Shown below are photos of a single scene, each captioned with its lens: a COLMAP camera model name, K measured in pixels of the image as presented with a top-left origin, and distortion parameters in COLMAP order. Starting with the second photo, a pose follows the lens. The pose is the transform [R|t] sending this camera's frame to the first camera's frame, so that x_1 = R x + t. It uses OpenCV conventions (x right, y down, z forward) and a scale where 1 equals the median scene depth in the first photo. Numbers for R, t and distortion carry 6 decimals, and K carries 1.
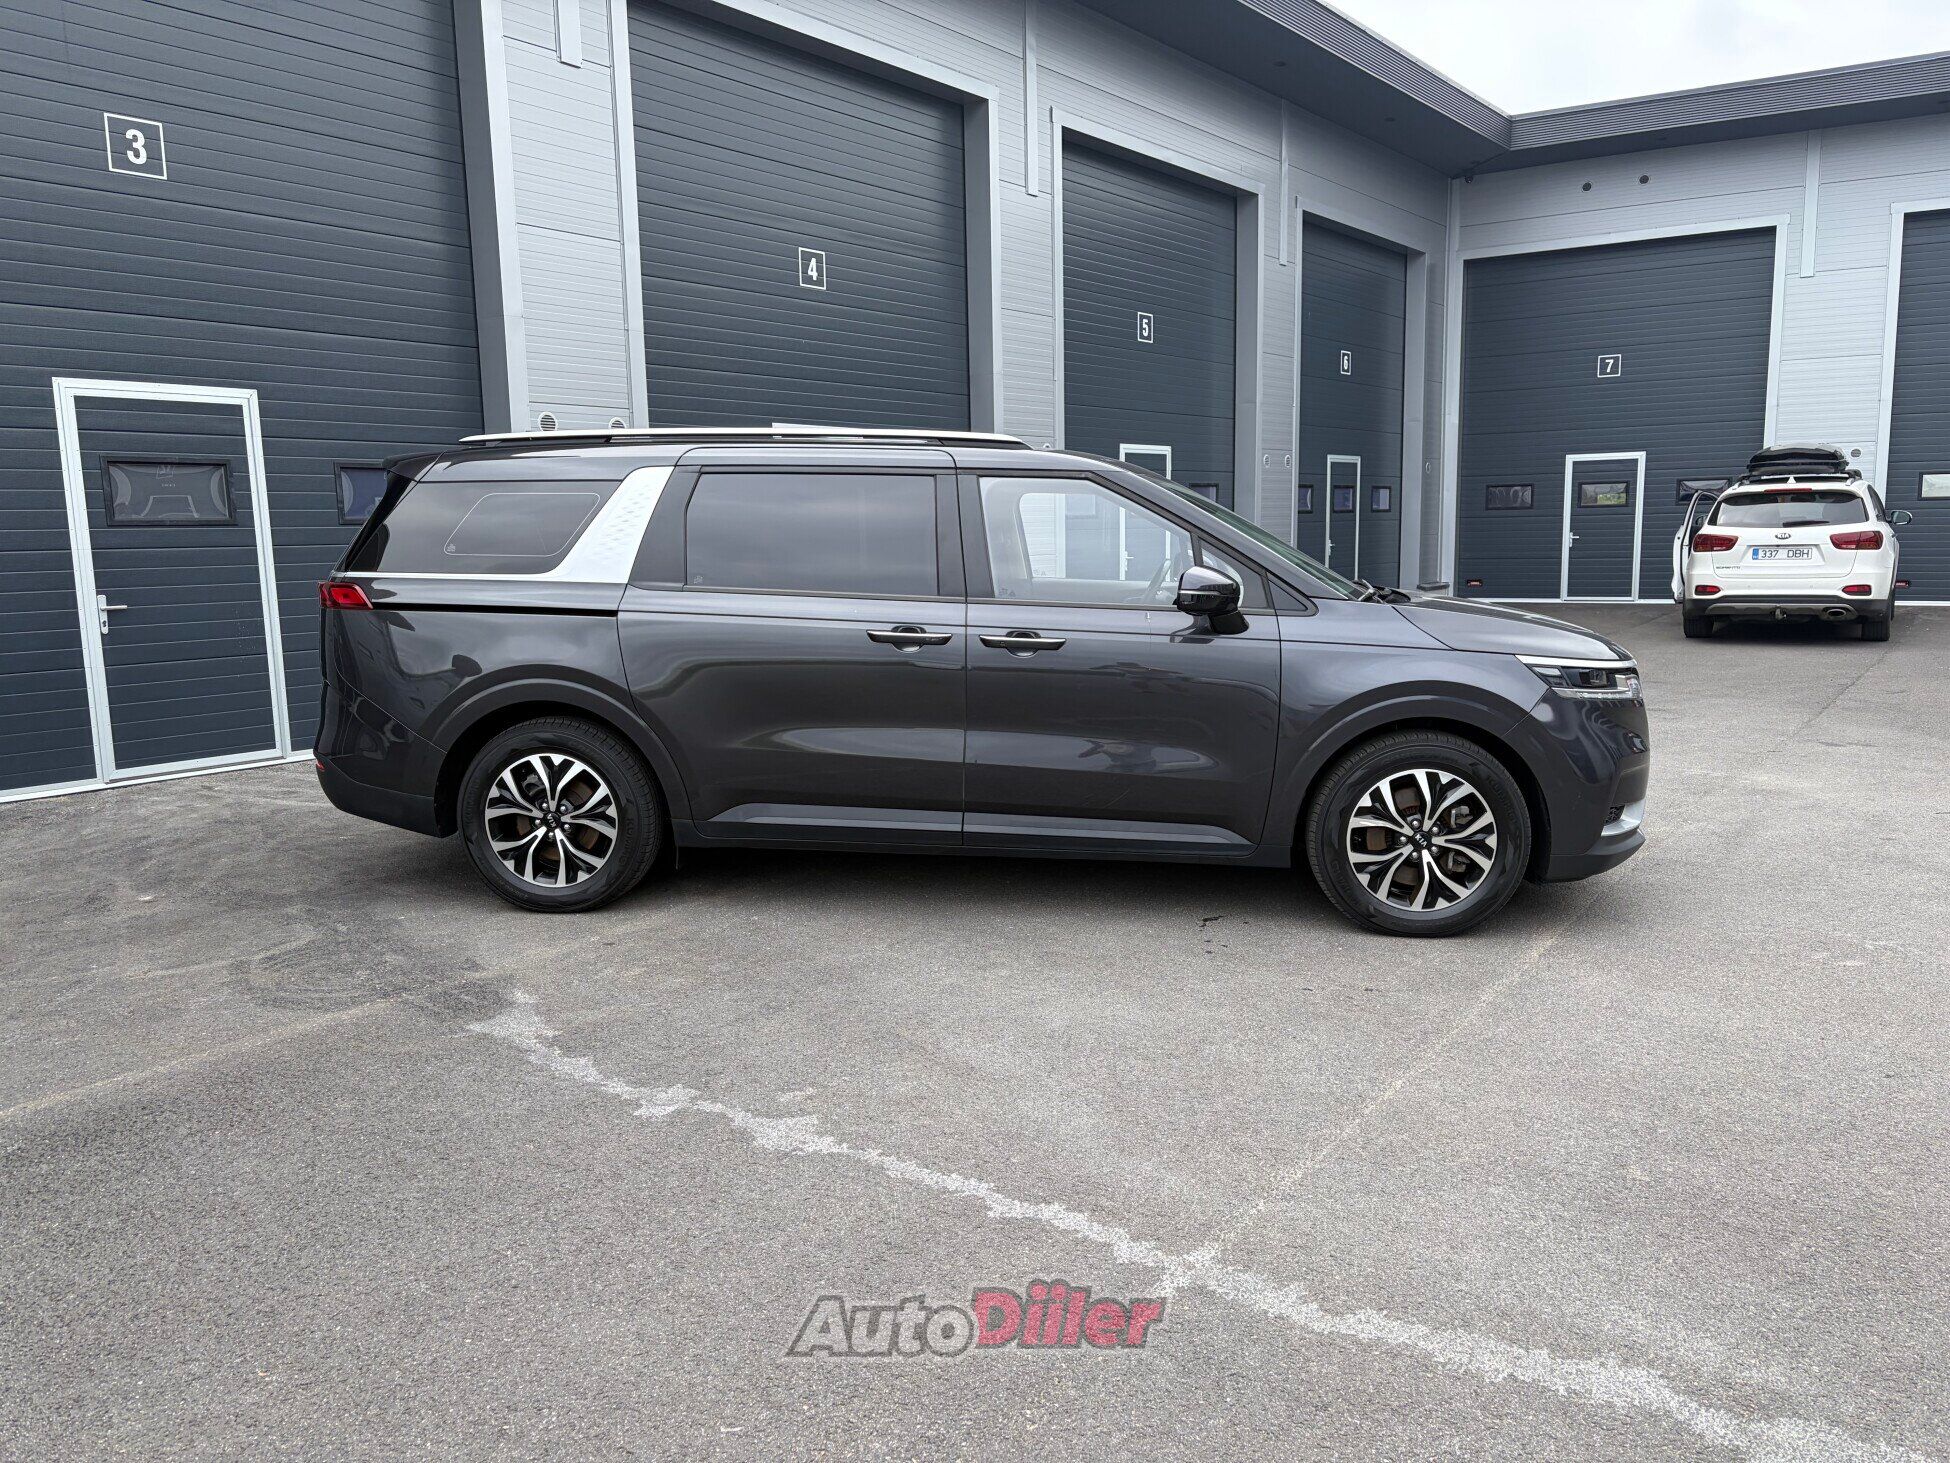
lens RADIAL K [[1471.8, 0, 975.0], [0, 1471.8, 731.5], [0, 0, 1]] dist [0.011046, -0.003866]
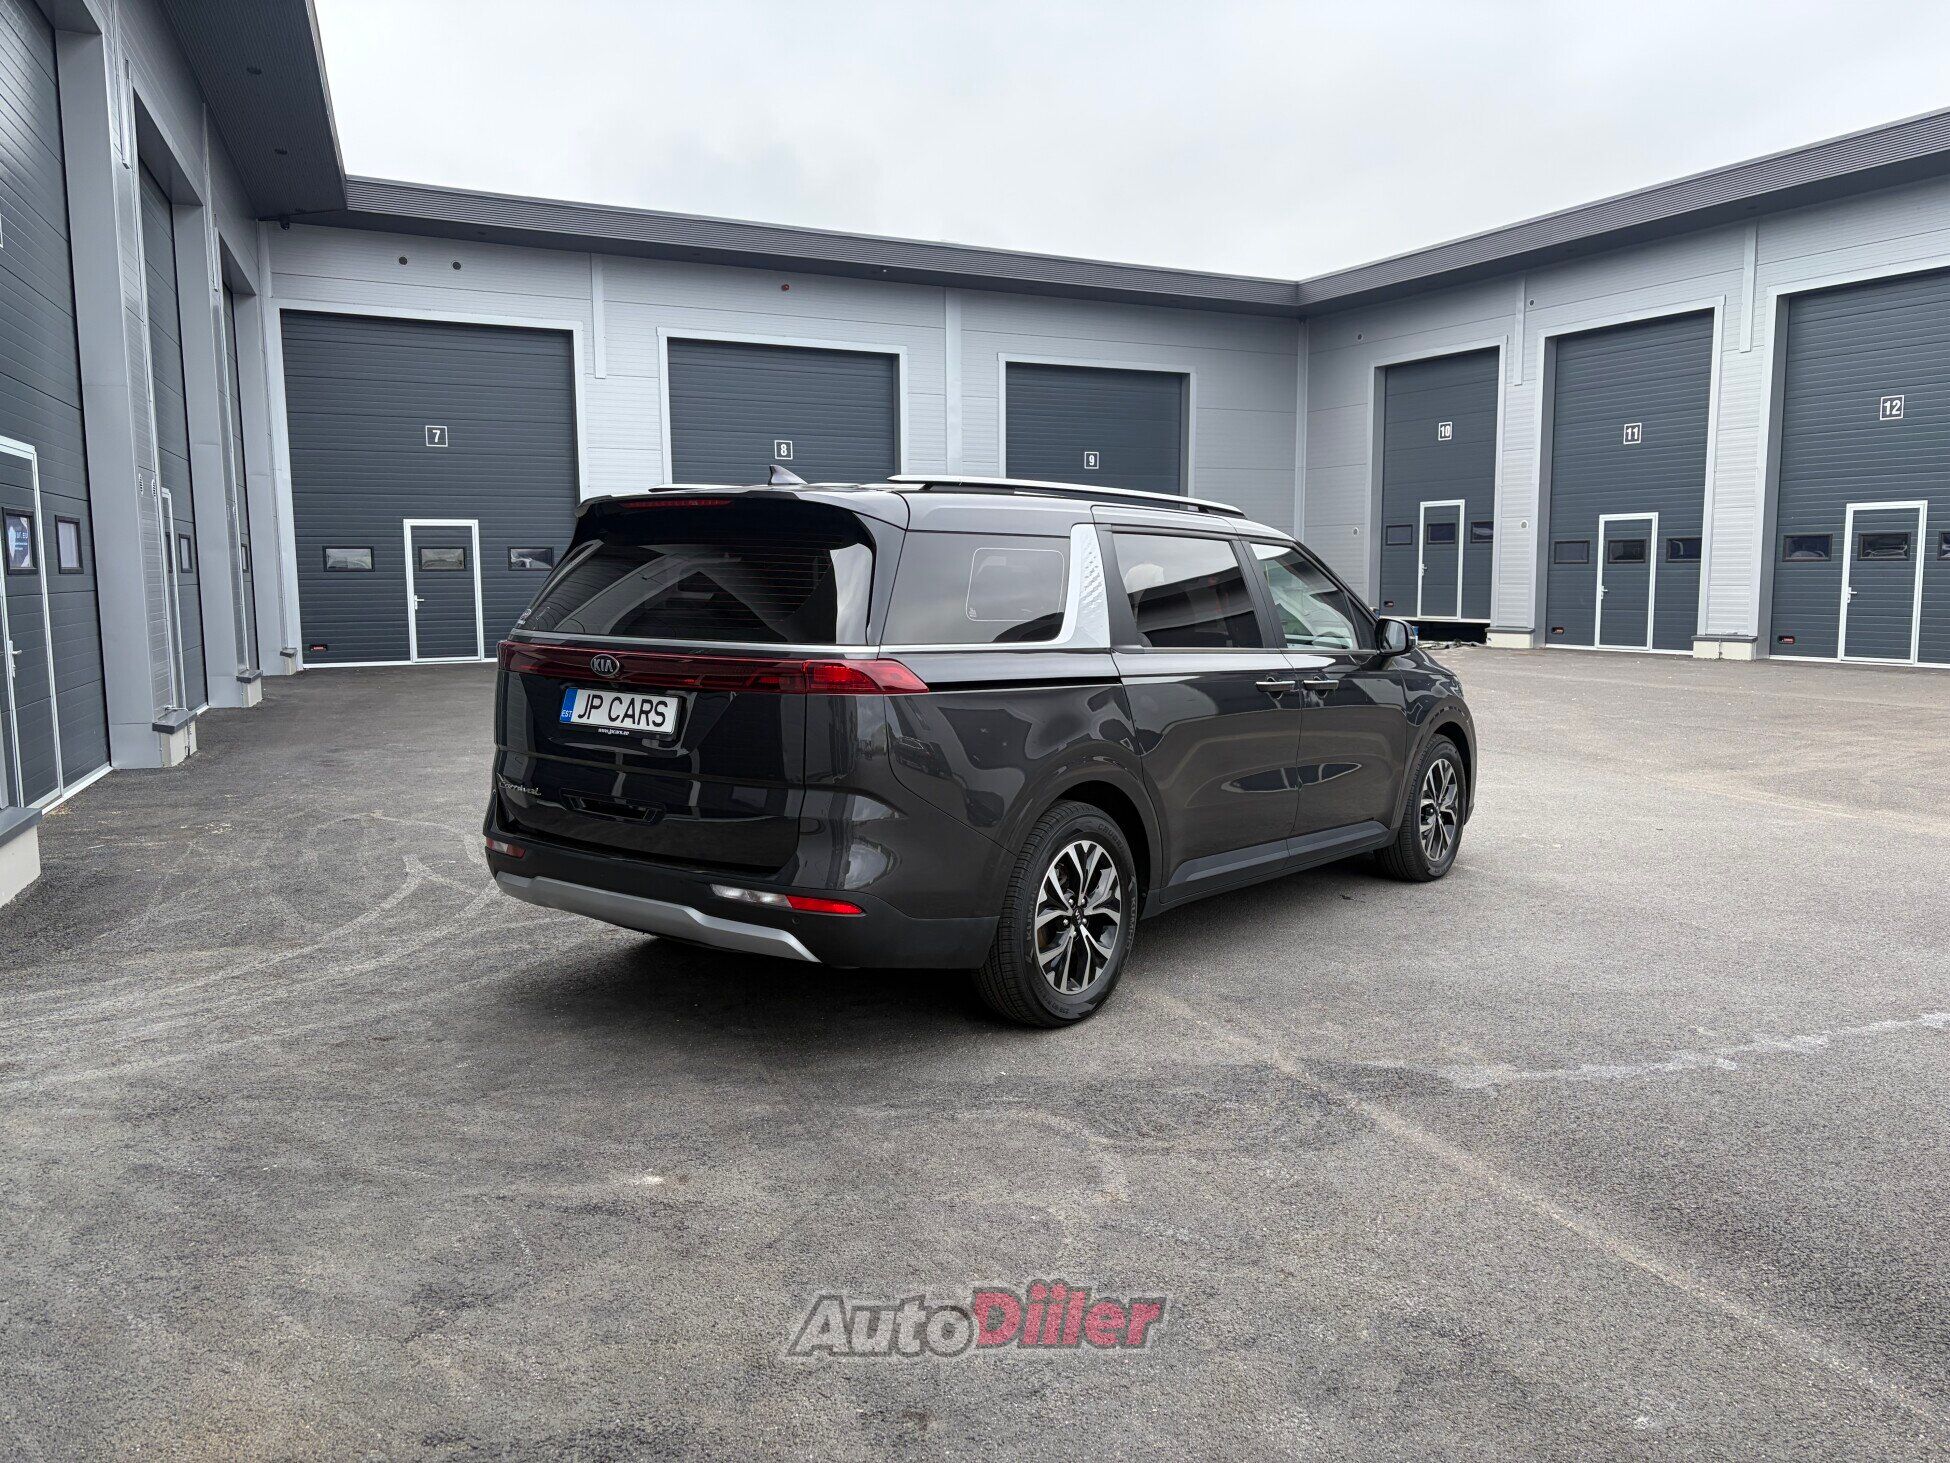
lens RADIAL K [[1471.8, 0, 975.0], [0, 1471.8, 731.5], [0, 0, 1]] dist [0.011046, -0.003866]
pose [[0.526648, -0.074073, 0.846850, -1.057744], [0.110385, 0.993721, 0.018272, -0.072105], [-0.842886, 0.083857, 0.531518, 0.580342]]
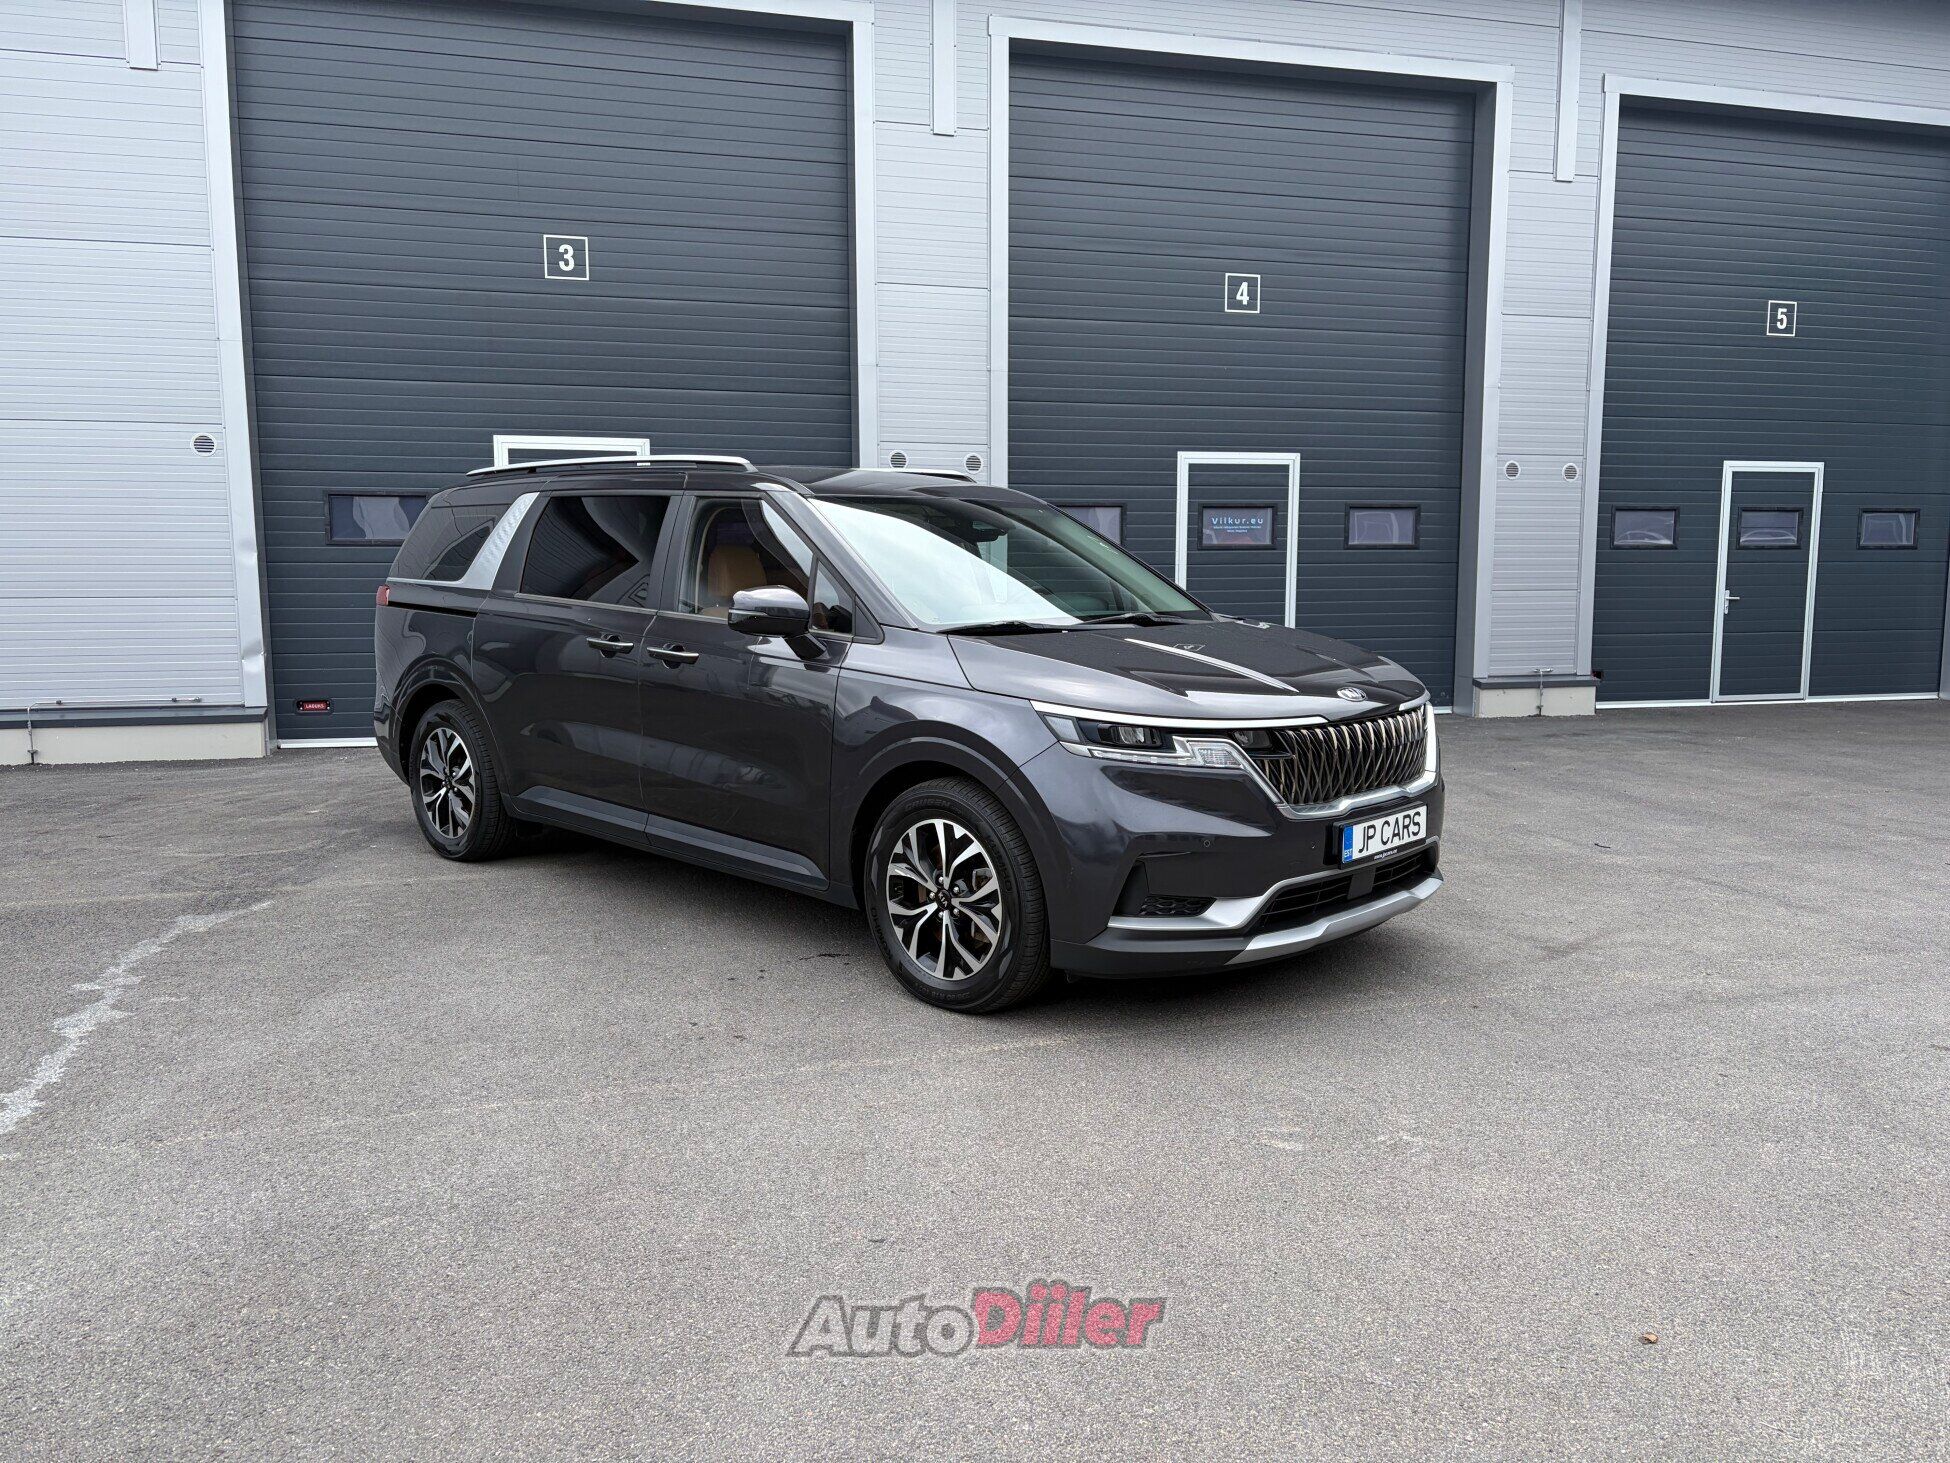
lens RADIAL K [[1462.0, 0, 975.0], [0, 1462.0, 731.5], [0, 0, 1]] dist [0.014192, -0.001422]
pose [[0.802890, 0.081670, -0.590506, 0.785564], [-0.094508, 0.995482, 0.009182, -0.035131], [0.588588, 0.048435, 0.806981, 0.276605]]
